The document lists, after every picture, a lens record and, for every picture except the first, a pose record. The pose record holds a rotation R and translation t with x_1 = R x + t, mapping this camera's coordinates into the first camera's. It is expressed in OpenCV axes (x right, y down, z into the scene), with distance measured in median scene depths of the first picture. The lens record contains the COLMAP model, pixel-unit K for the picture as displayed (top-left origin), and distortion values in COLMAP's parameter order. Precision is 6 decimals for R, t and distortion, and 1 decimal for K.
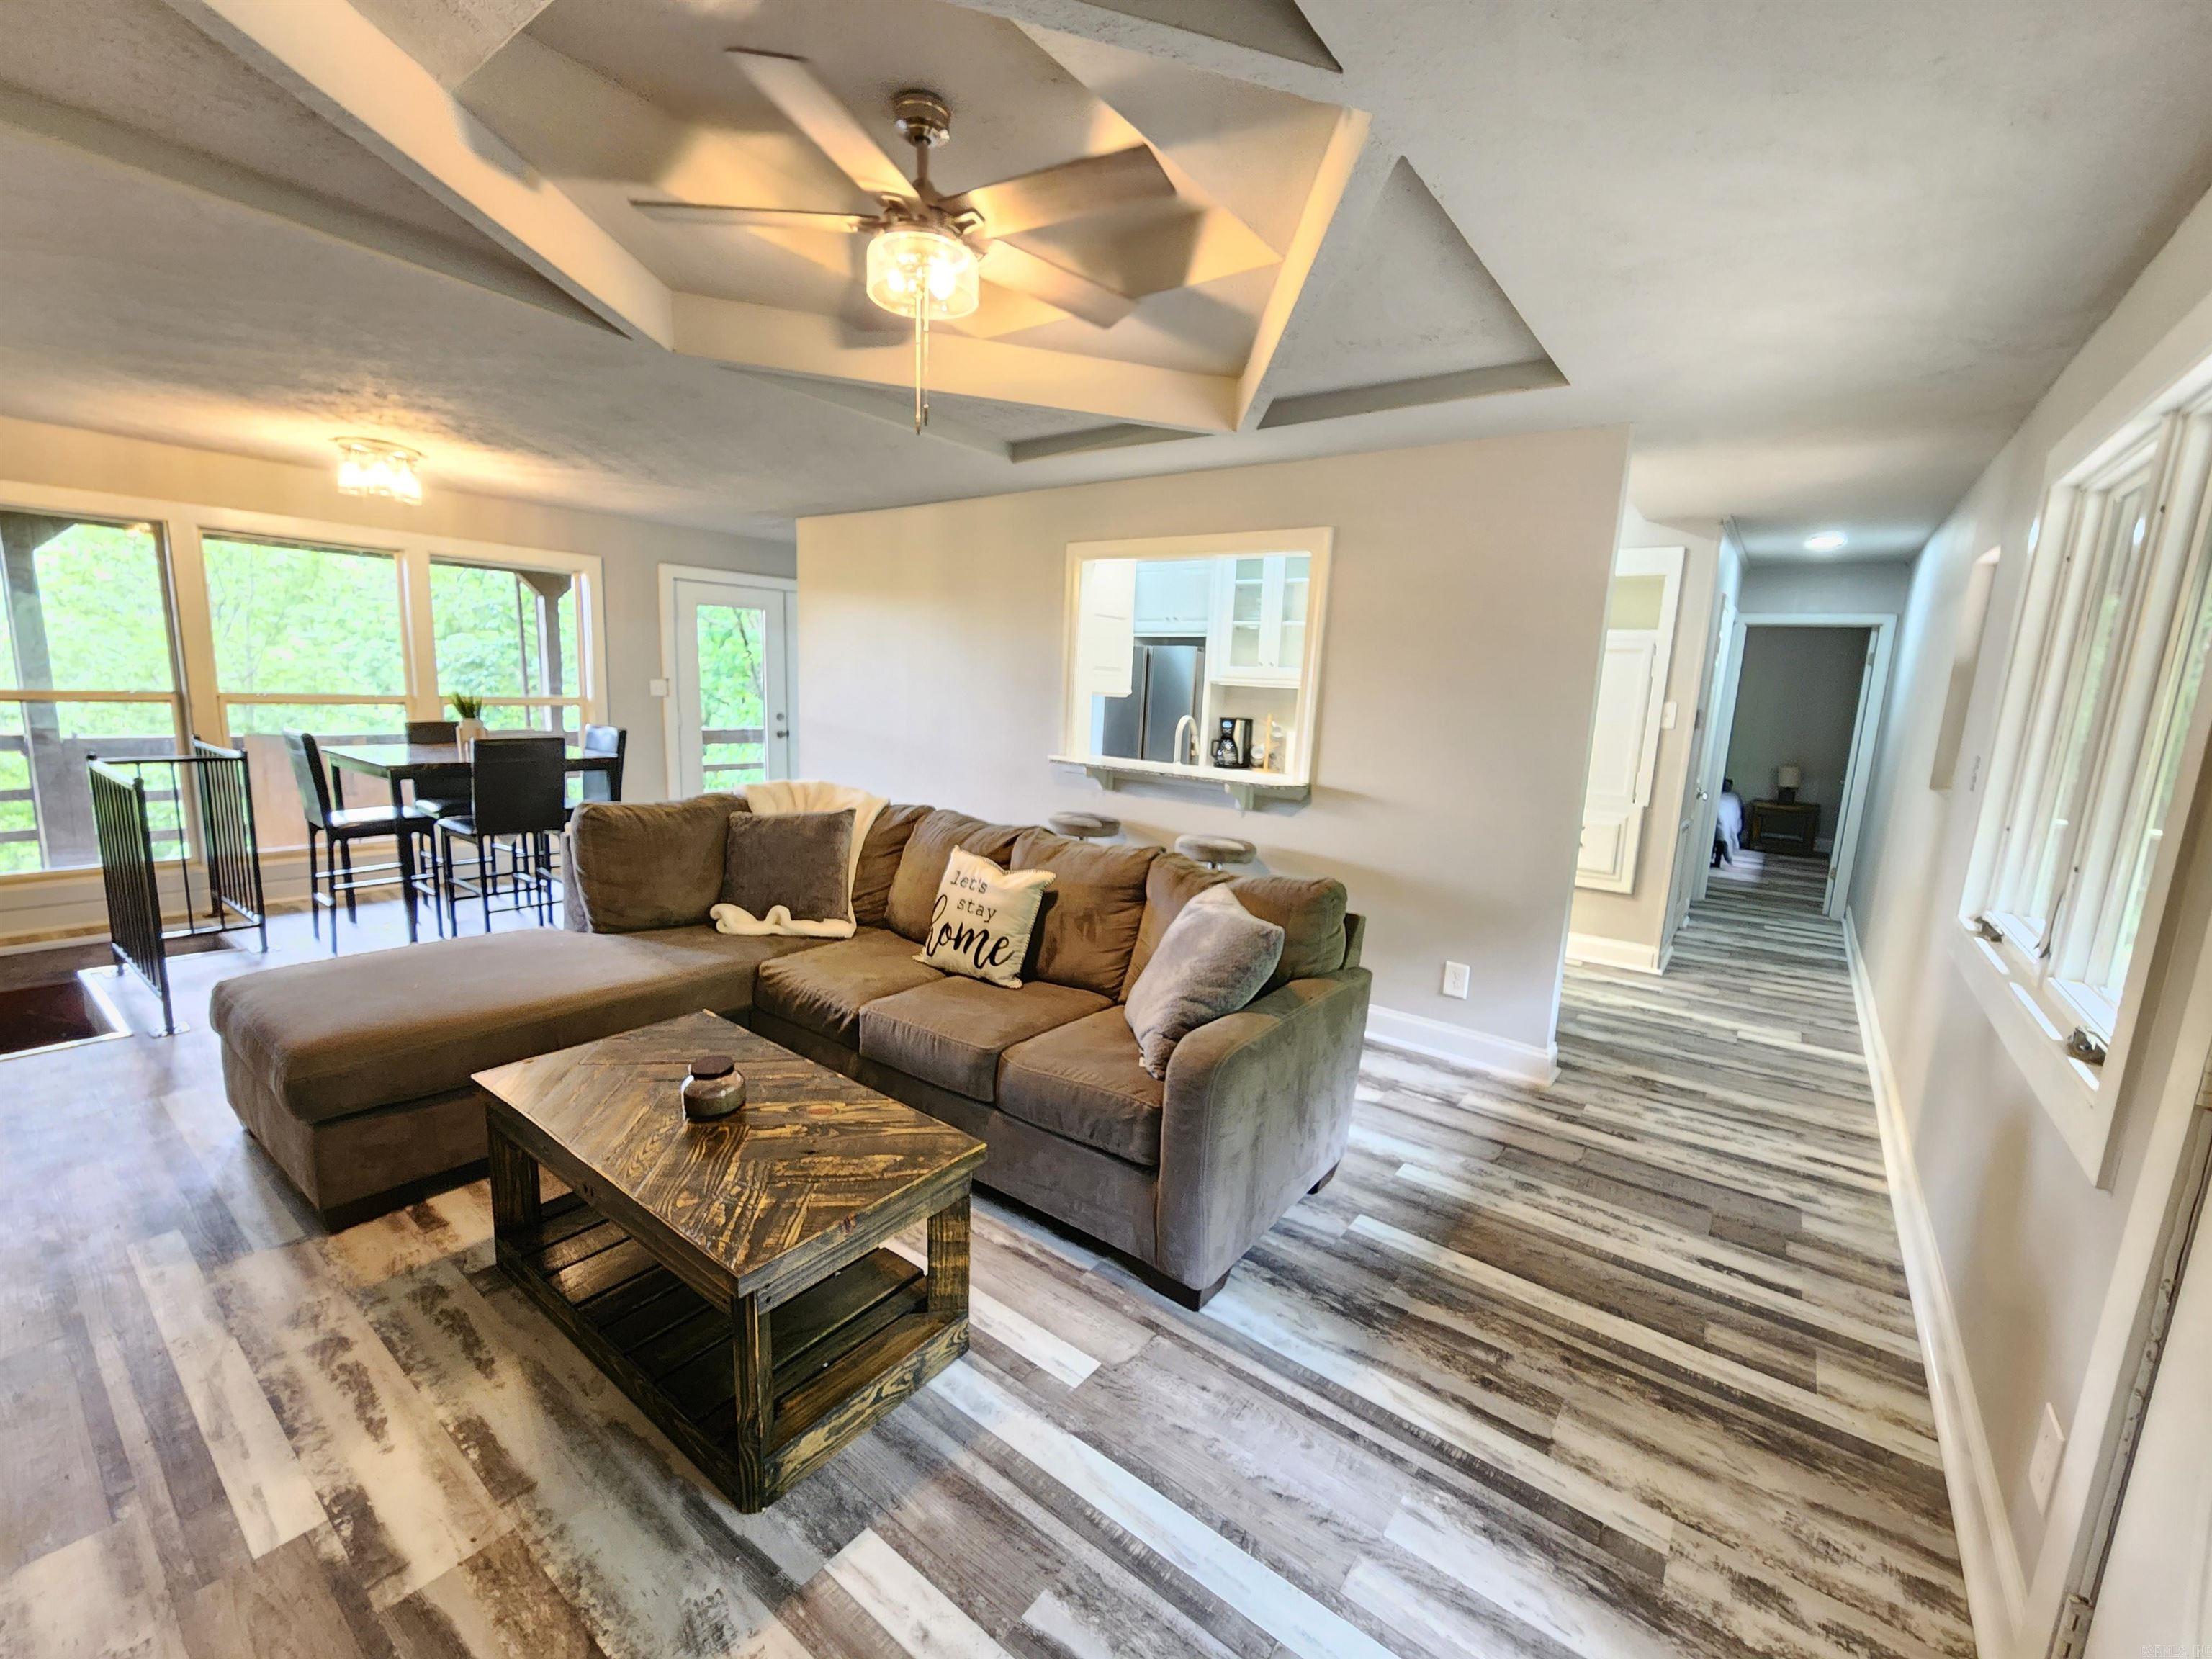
lens RADIAL K [[910.2, 0, 1107.8], [0, 910.2, 838.9], [0, 0, 1]] dist [0.001278, -0.000152]
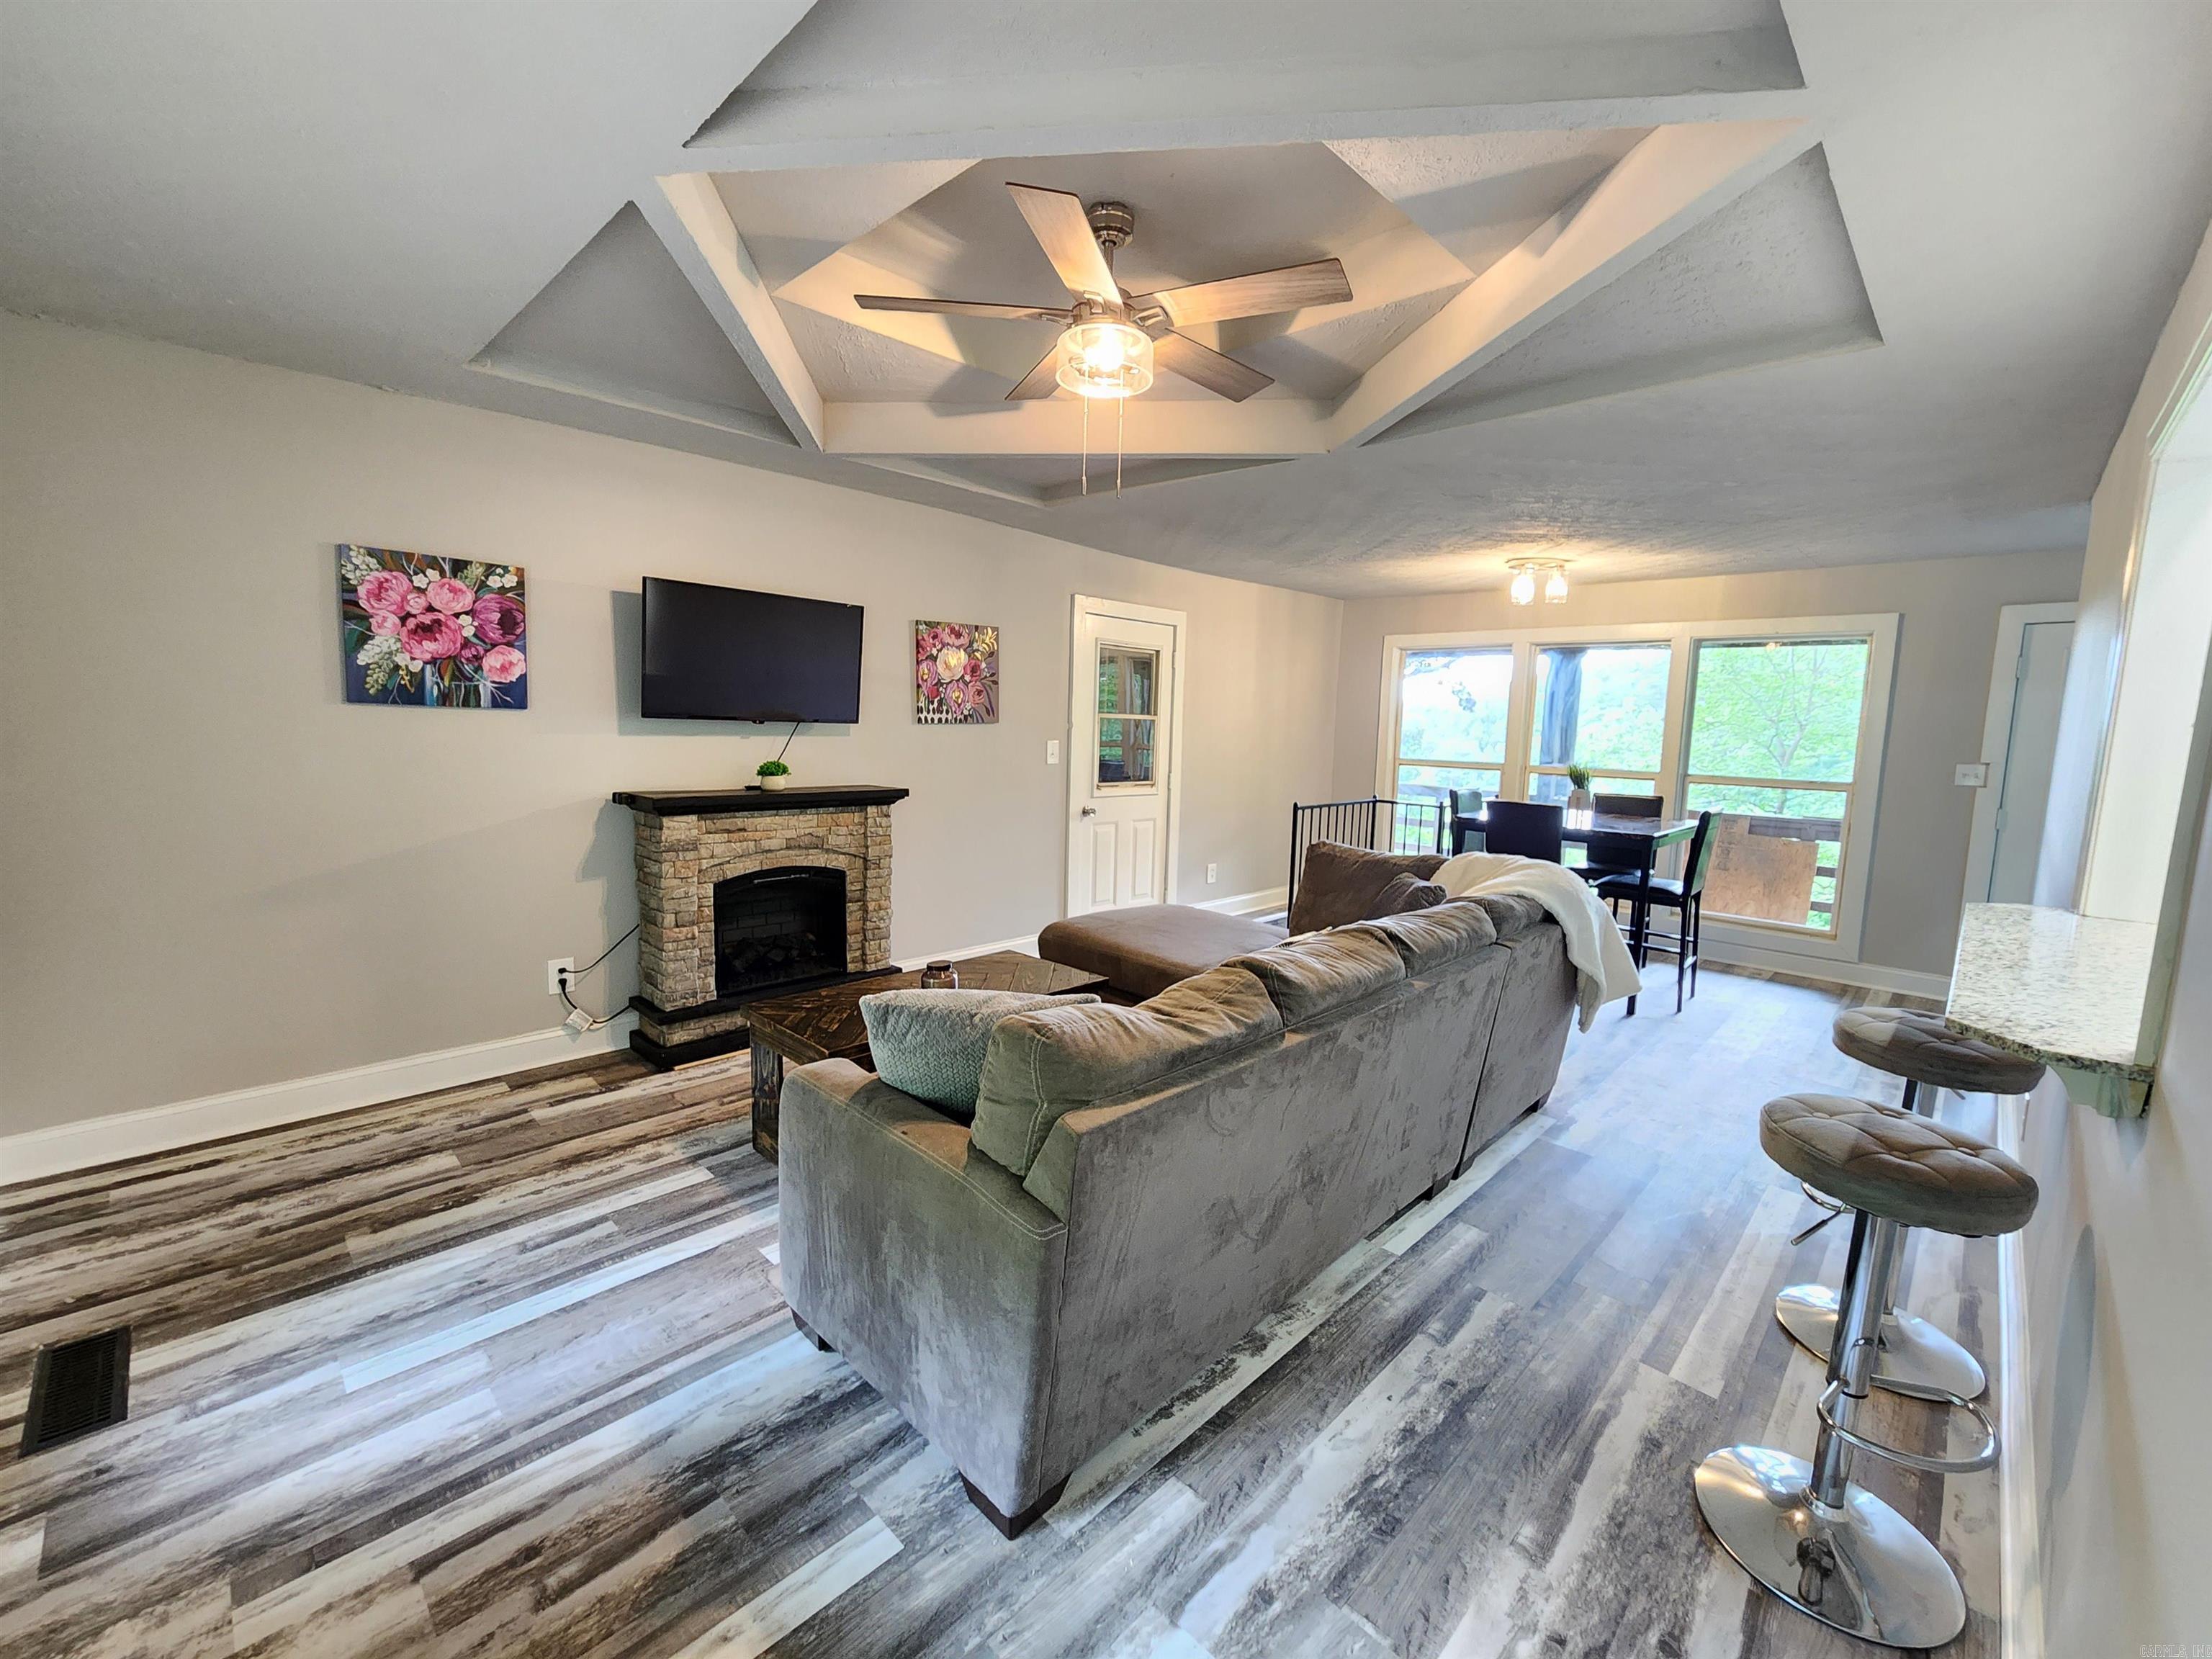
lens RADIAL K [[910.2, 0, 1119.3], [0, 910.2, 829.2], [0, 0, 1]] dist [0.001278, -0.000152]
pose [[-0.117650, 0.071730, -0.990461, 1.095646], [-0.199057, 0.975442, 0.094287, -0.192779], [0.972900, 0.208251, -0.100482, 1.447501]]
